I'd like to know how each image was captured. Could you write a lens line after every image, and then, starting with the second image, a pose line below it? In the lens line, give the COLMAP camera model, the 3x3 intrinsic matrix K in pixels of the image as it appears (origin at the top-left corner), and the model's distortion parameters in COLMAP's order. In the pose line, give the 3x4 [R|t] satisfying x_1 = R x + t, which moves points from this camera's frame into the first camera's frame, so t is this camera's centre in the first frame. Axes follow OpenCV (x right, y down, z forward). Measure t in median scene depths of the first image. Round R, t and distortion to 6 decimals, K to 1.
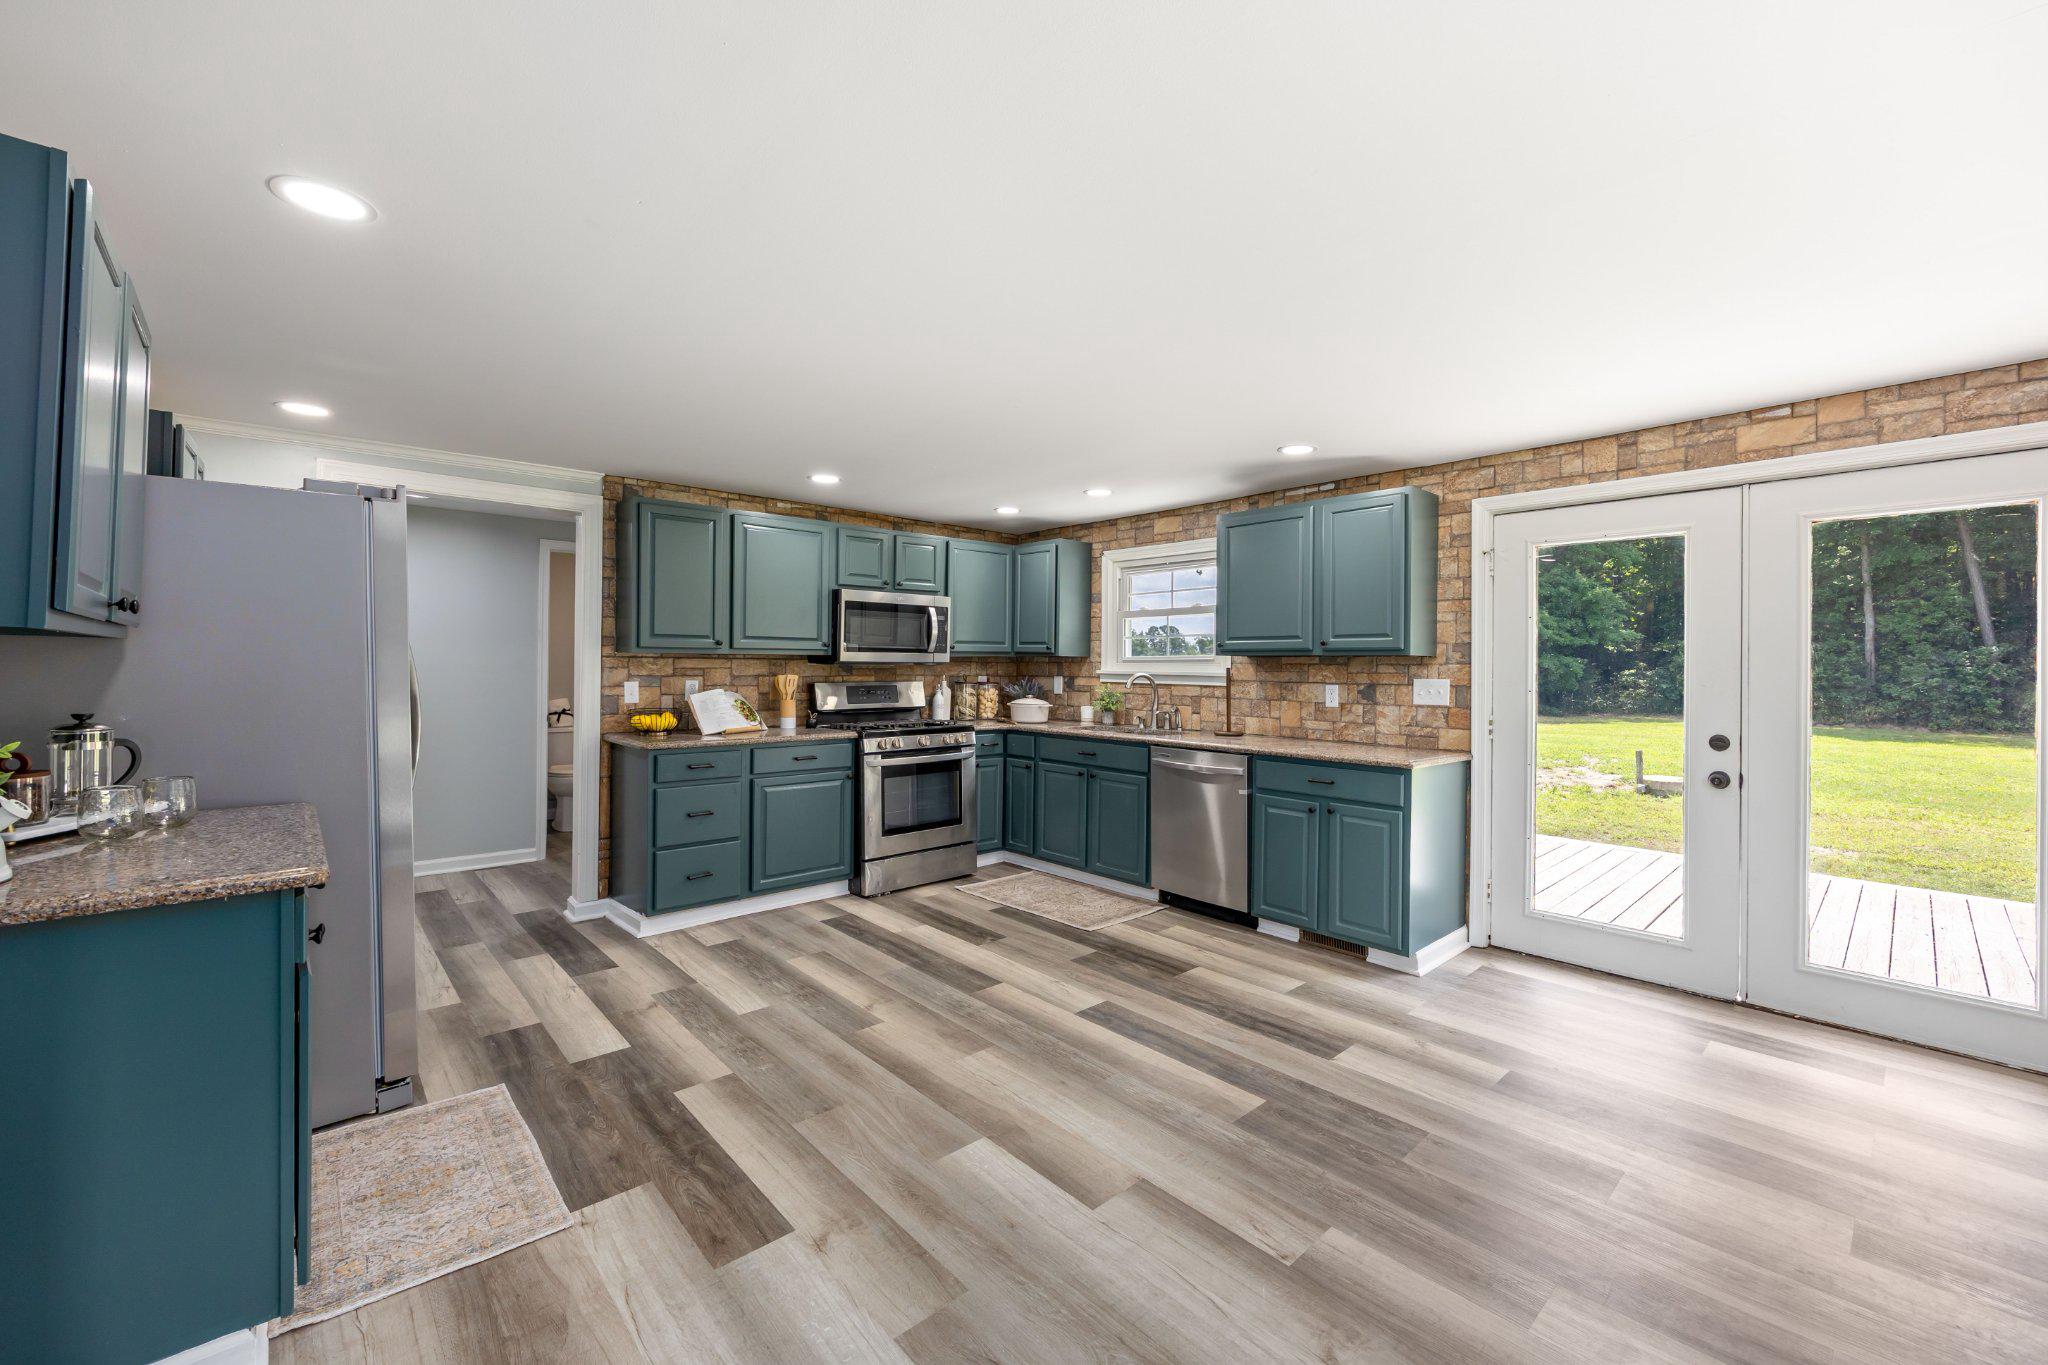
lens RADIAL K [[809.2, 0, 1024.6], [0, 809.2, 668.1], [0, 0, 1]] dist [-0.002856, 0.000293]
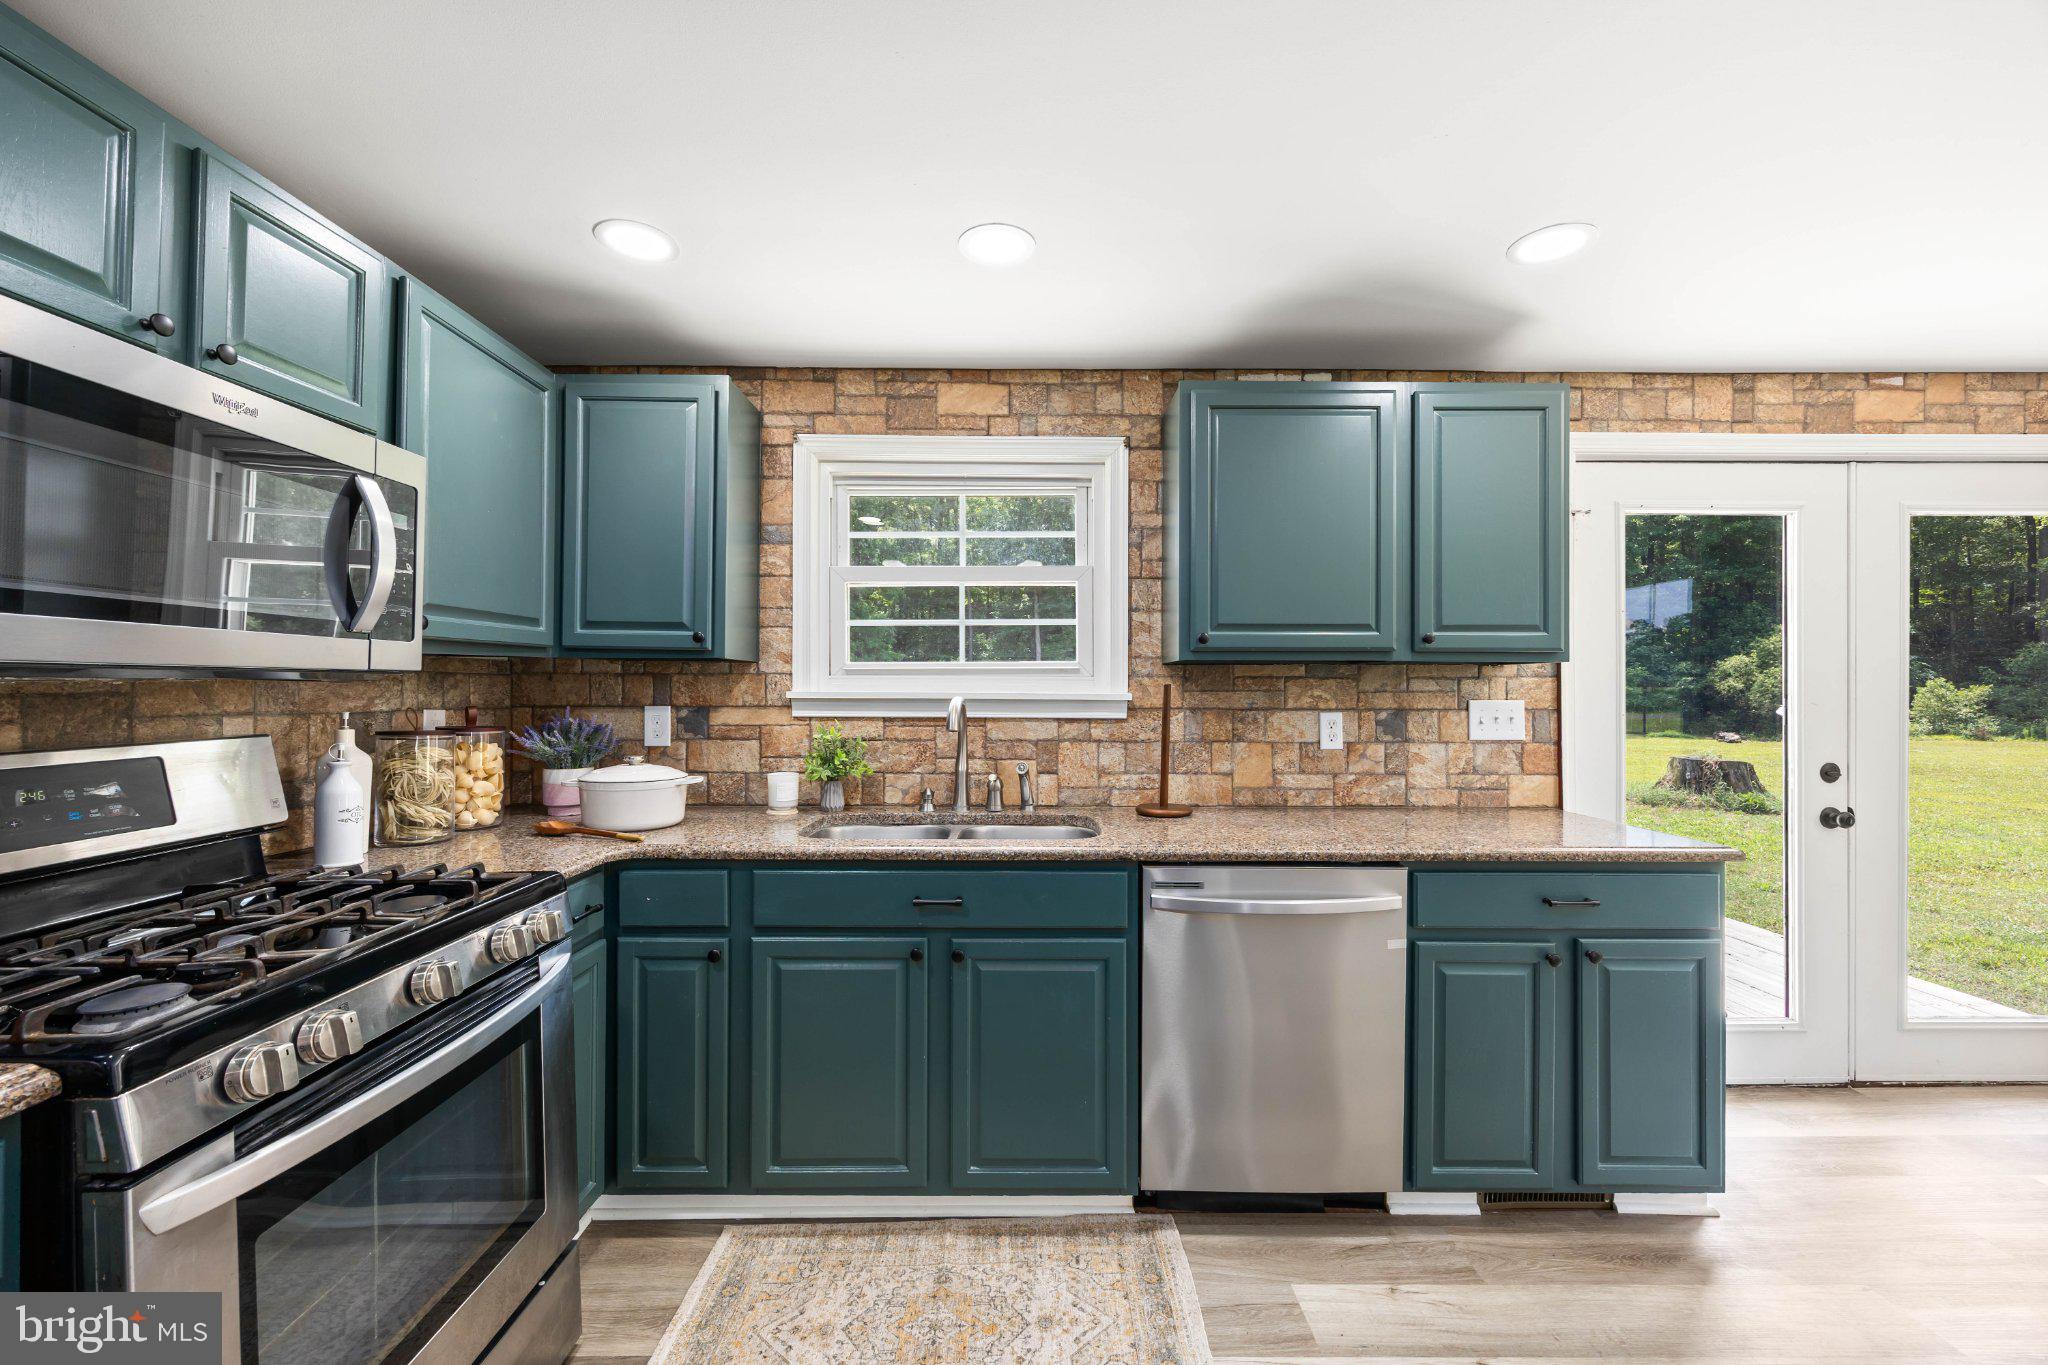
lens RADIAL K [[809.2, 0, 1031.3], [0, 809.2, 682.1], [0, 0, 1]] dist [-0.002856, 0.000293]
pose [[0.659439, -0.002935, 0.751753, -0.207691], [0.004858, 0.999988, -0.000357, -0.002117], [-0.751743, 0.003887, 0.659445, 0.762657]]
